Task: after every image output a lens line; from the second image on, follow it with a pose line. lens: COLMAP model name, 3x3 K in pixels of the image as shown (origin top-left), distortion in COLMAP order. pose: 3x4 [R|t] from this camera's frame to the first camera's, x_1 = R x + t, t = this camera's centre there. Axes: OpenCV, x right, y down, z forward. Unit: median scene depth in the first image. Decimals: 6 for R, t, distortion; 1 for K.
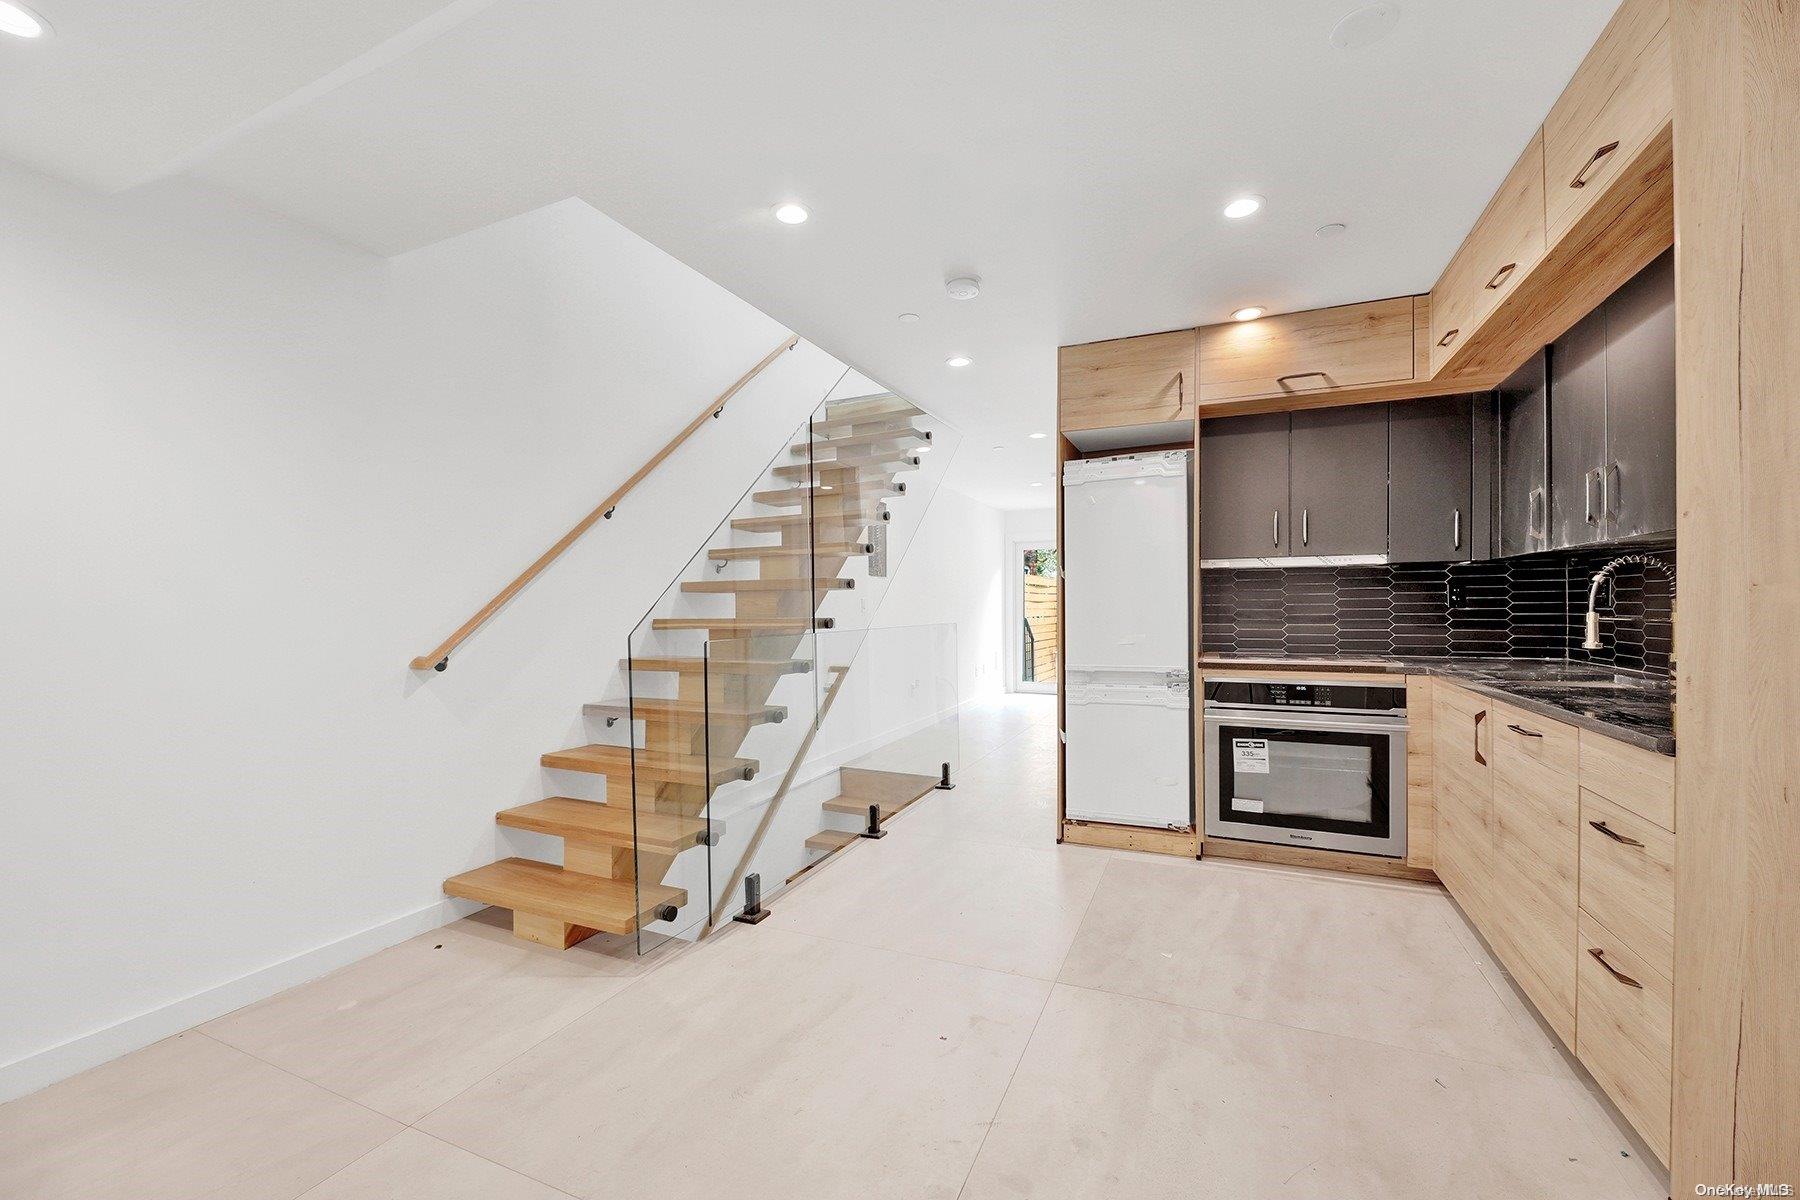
lens RADIAL K [[740.3, 0, 853.0], [0, 740.3, 607.3], [0, 0, 1]] dist [0.000267, 0.000306]
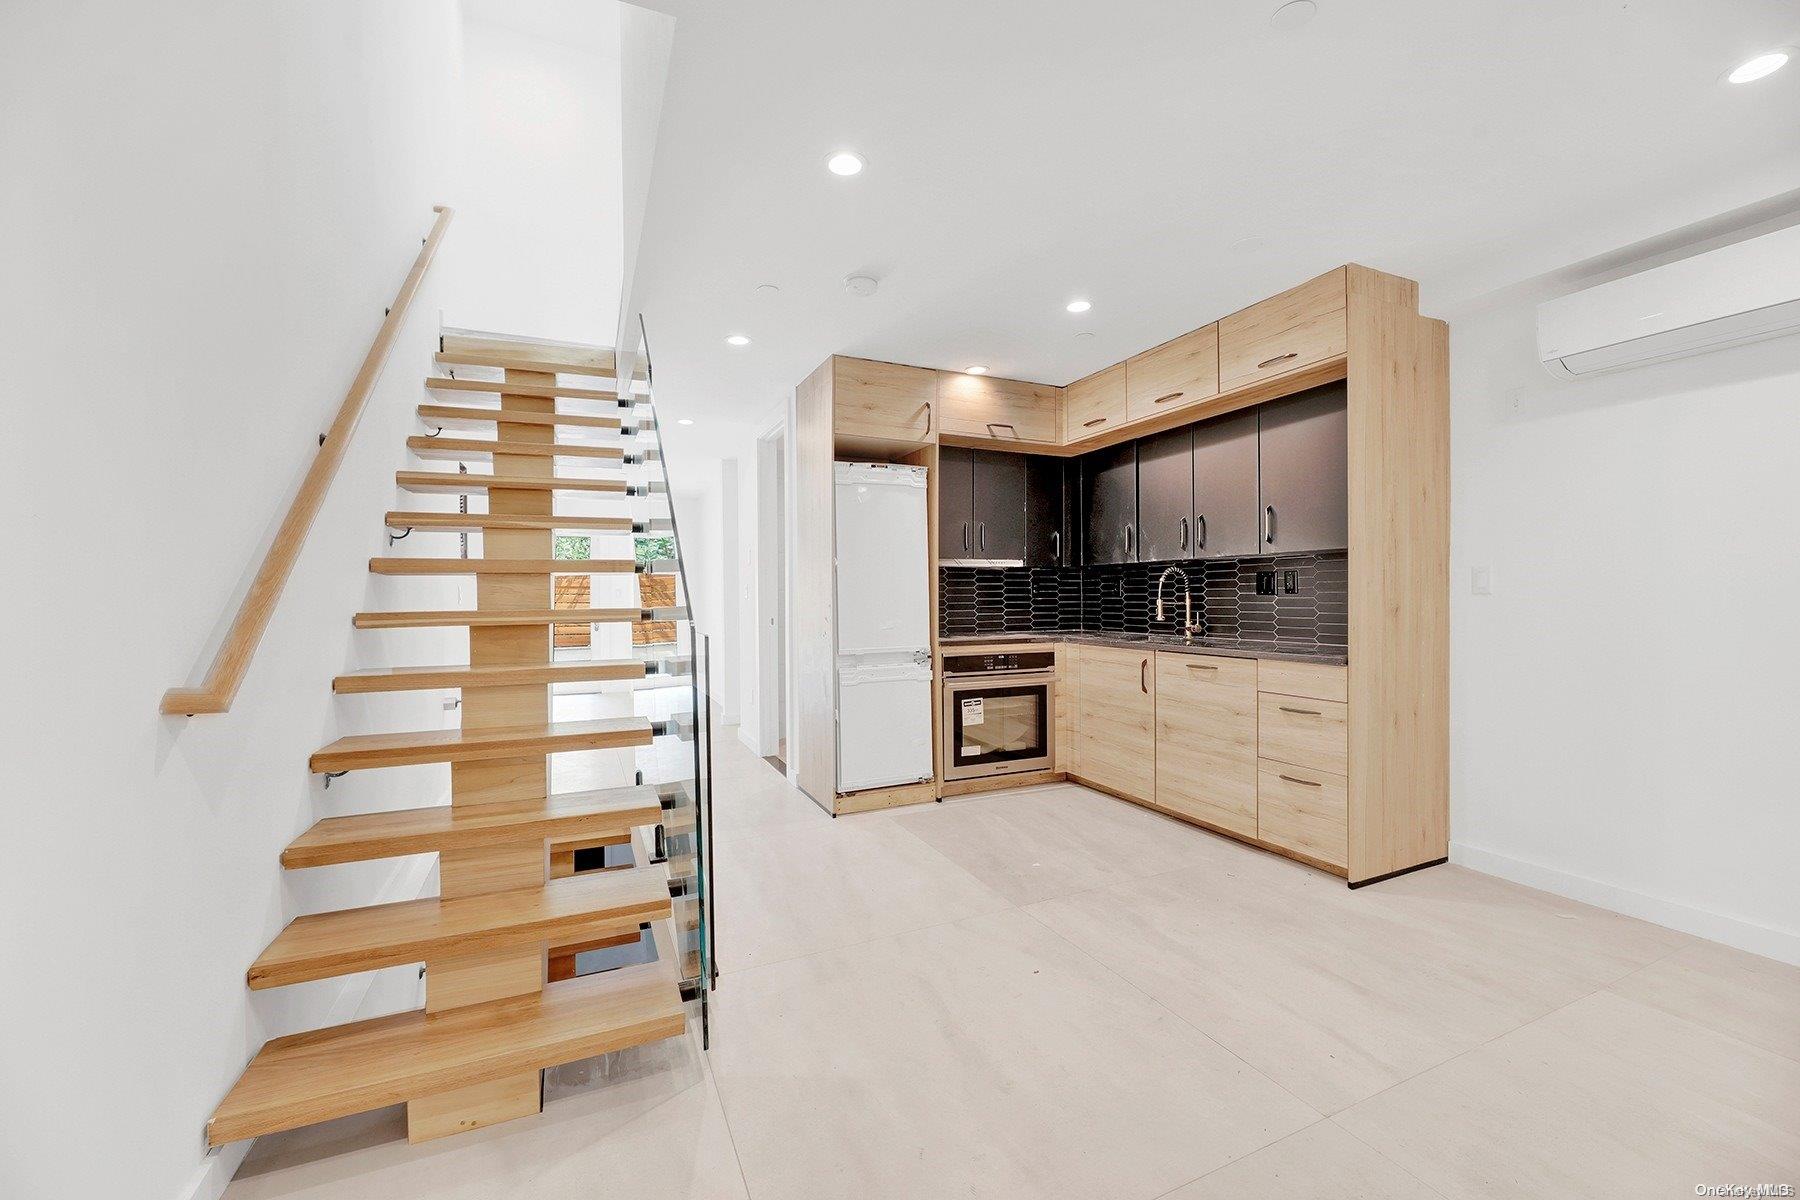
lens RADIAL K [[753.4, 0, 900.0], [0, 753.4, 600.0], [0, 0, 1]] dist [-0.000095, -0.000273]
pose [[0.639606, -0.000251, 0.768703, -0.554381], [0.001729, 0.999998, -0.001113, 0.006531], [-0.768701, 0.002041, 0.639605, 0.255375]]
